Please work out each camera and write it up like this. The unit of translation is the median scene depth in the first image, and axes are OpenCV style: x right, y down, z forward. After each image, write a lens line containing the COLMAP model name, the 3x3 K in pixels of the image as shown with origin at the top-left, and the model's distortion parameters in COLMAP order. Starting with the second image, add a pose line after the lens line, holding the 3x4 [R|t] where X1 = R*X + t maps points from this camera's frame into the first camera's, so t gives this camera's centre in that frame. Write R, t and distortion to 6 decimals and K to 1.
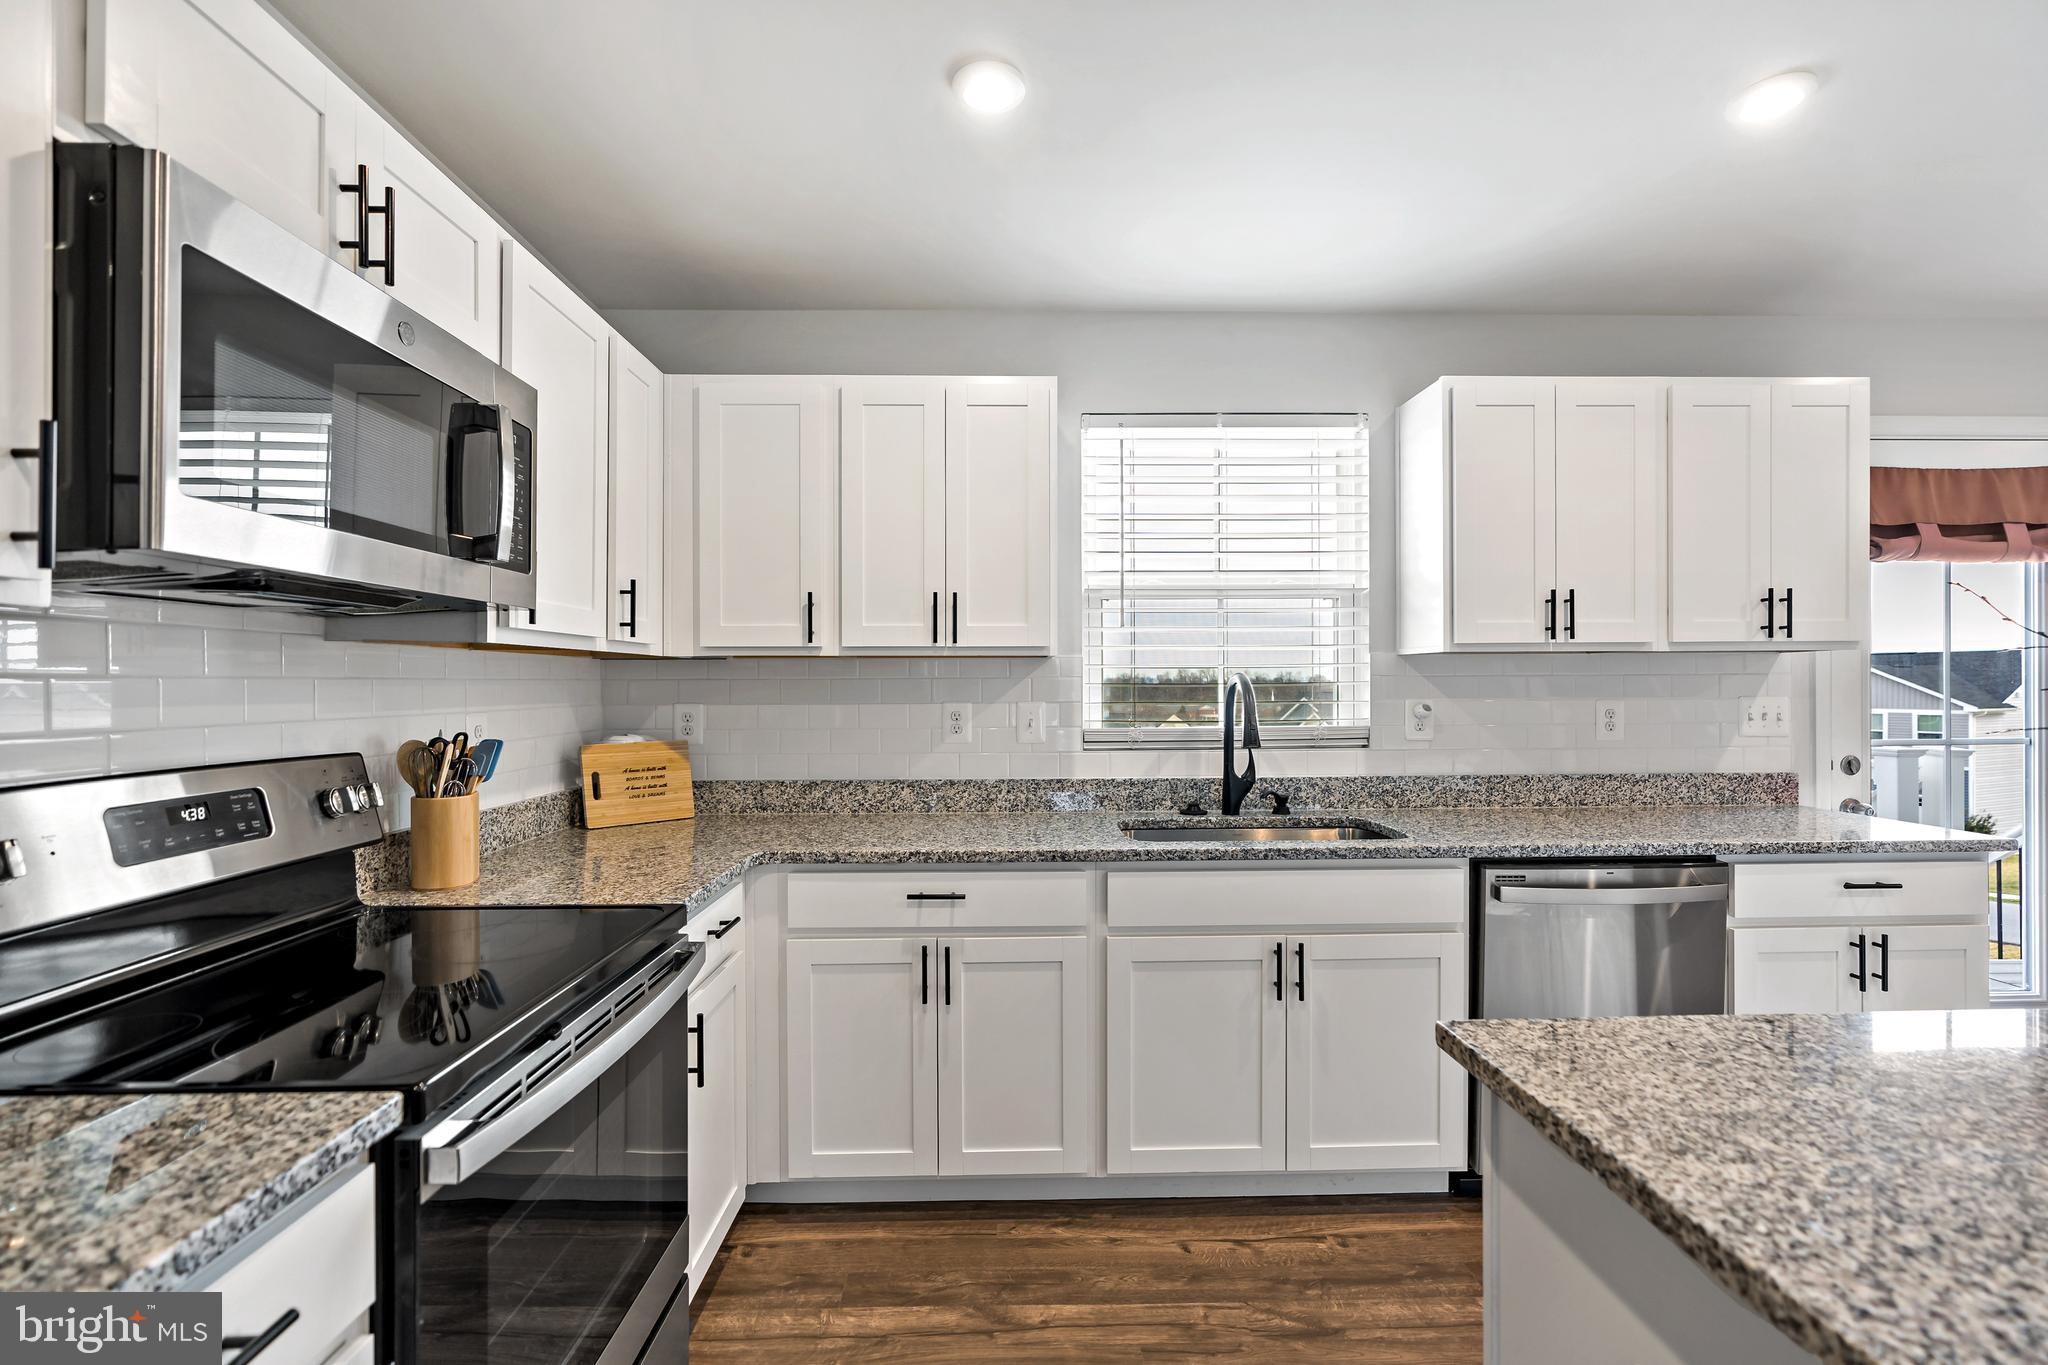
lens RADIAL K [[950.5, 0, 1024.0], [0, 950.5, 682.5], [0, 0, 1]] dist [0.000095, 0.000174]
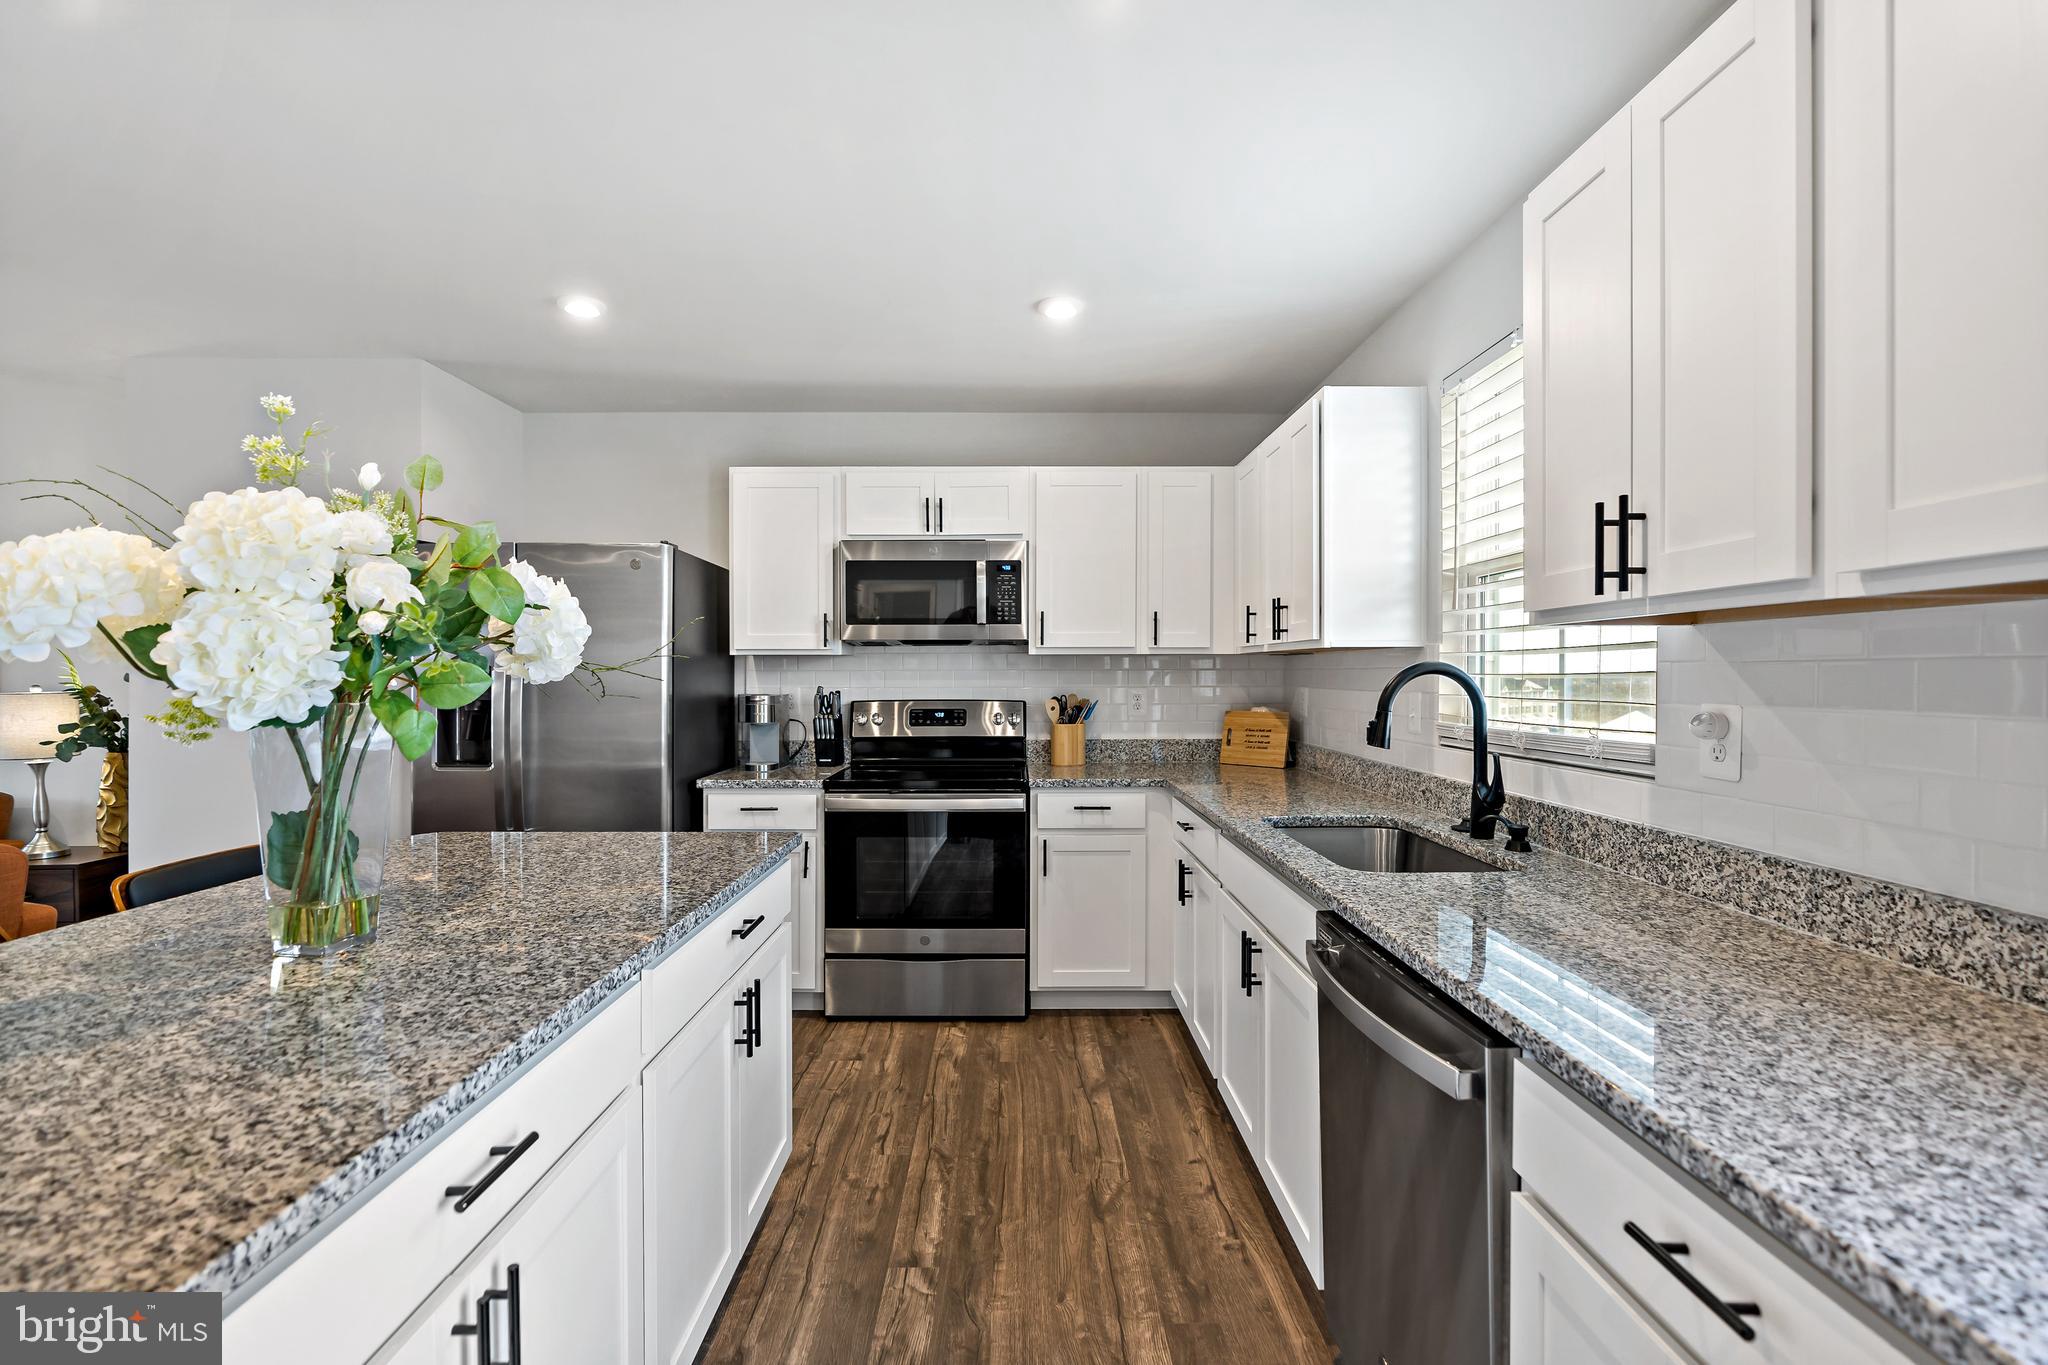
lens RADIAL K [[950.5, 0, 1024.0], [0, 950.5, 682.5], [0, 0, 1]] dist [0.000095, 0.000174]
pose [[-0.032174, 0.012993, -0.999398, 1.006771], [-0.003080, 0.999909, 0.013098, -0.000540], [0.999478, 0.003499, -0.032131, 0.634031]]
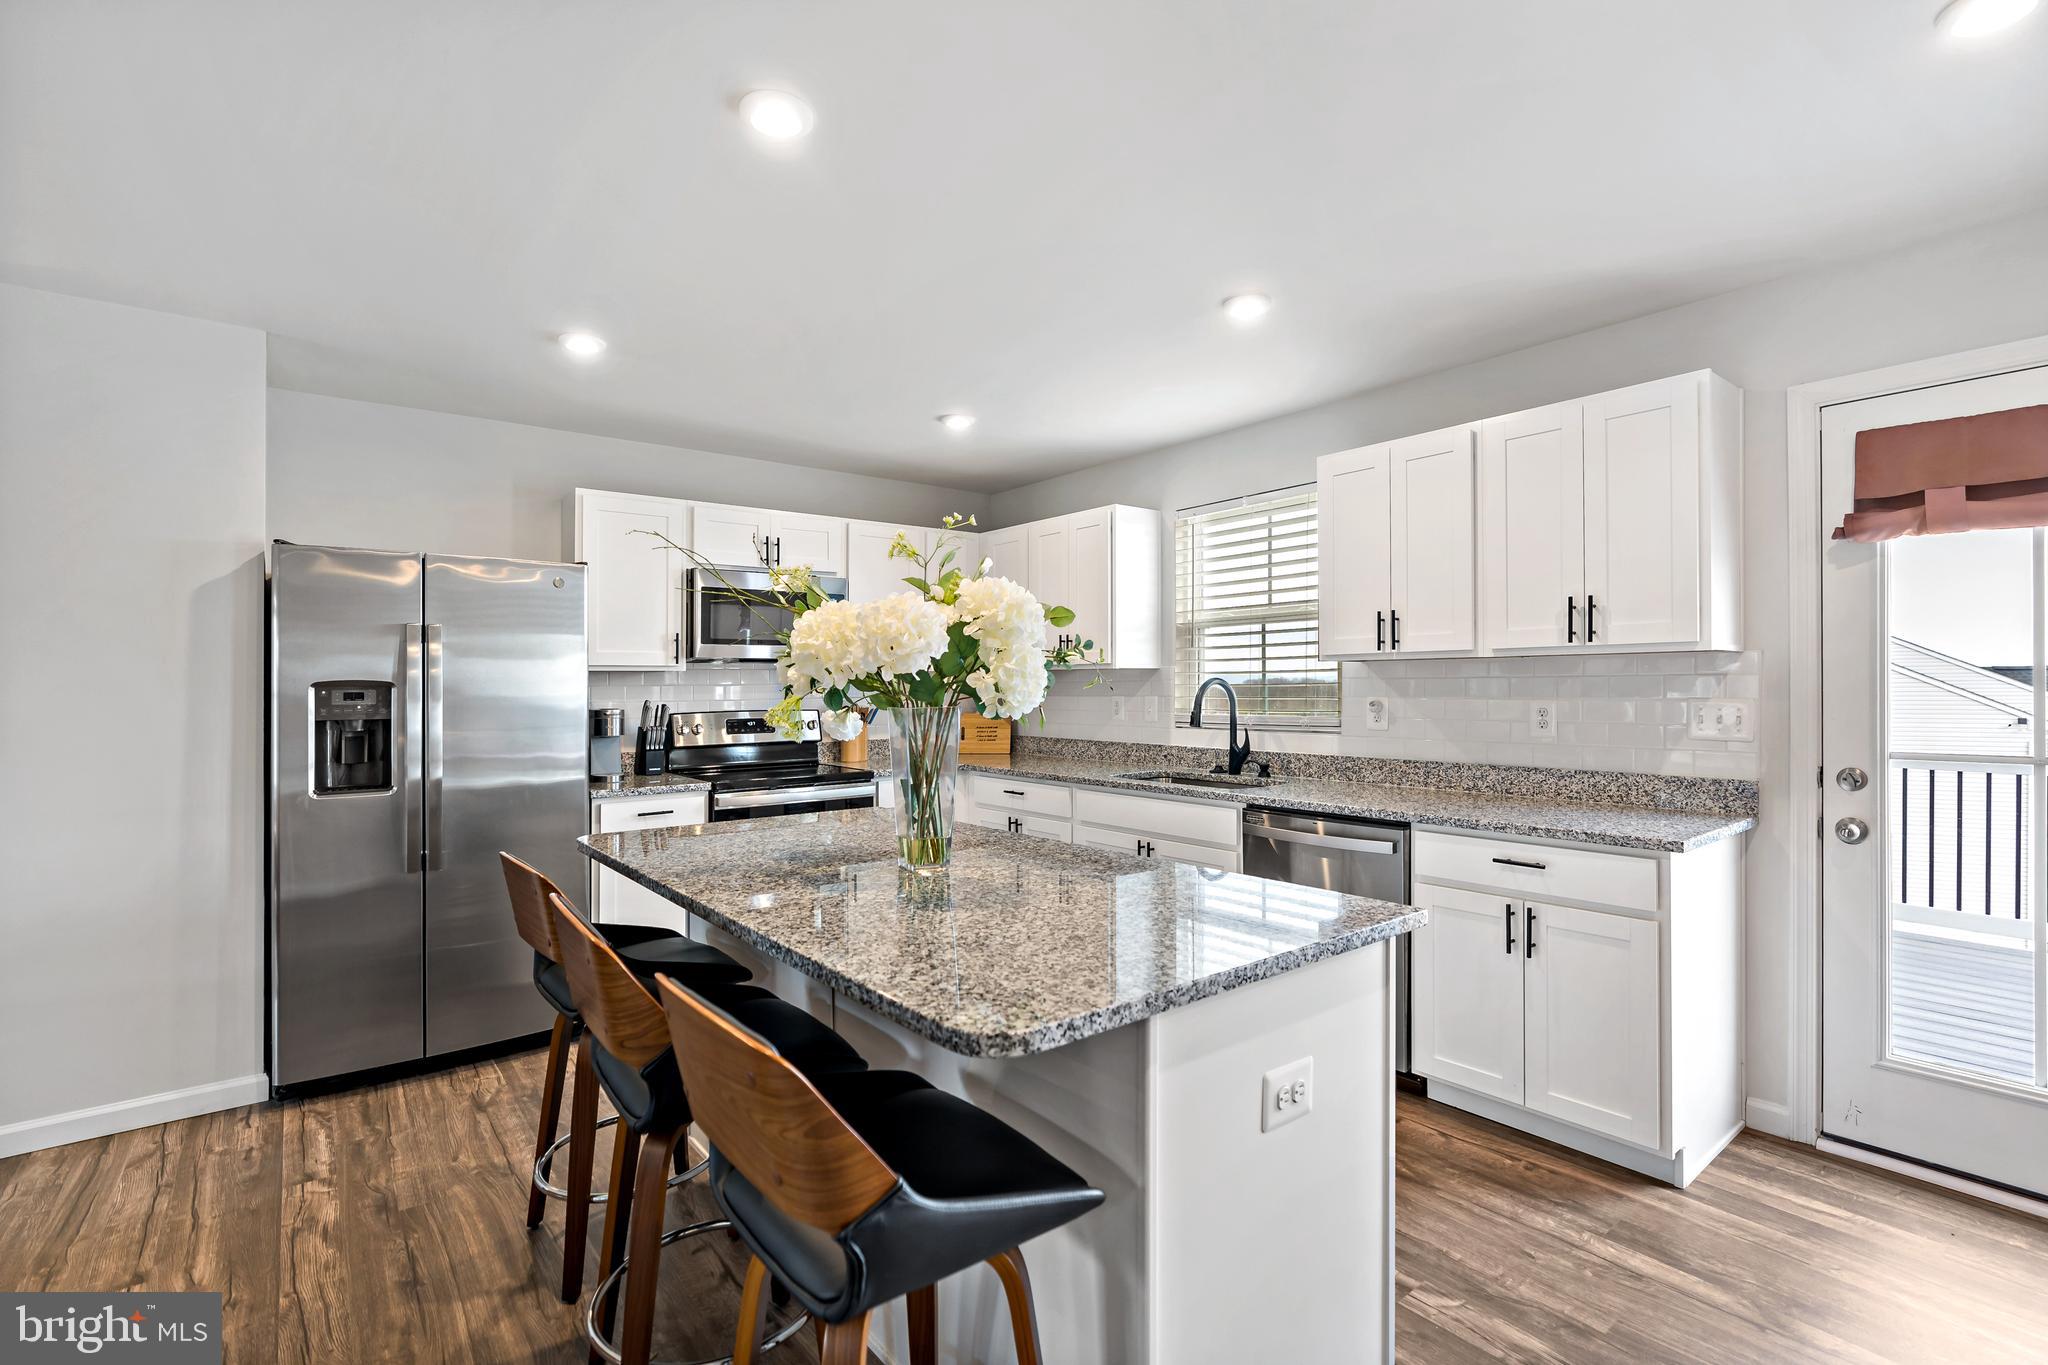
lens RADIAL K [[957.9, 0, 1046.4], [0, 957.9, 688.8], [0, 0, 1]] dist [-0.002778, 0.000418]
pose [[0.606941, 0.003422, -0.794740, 1.189044], [0.001134, 0.999986, 0.005172, -0.000387], [0.794746, -0.004040, 0.606928, -0.115989]]
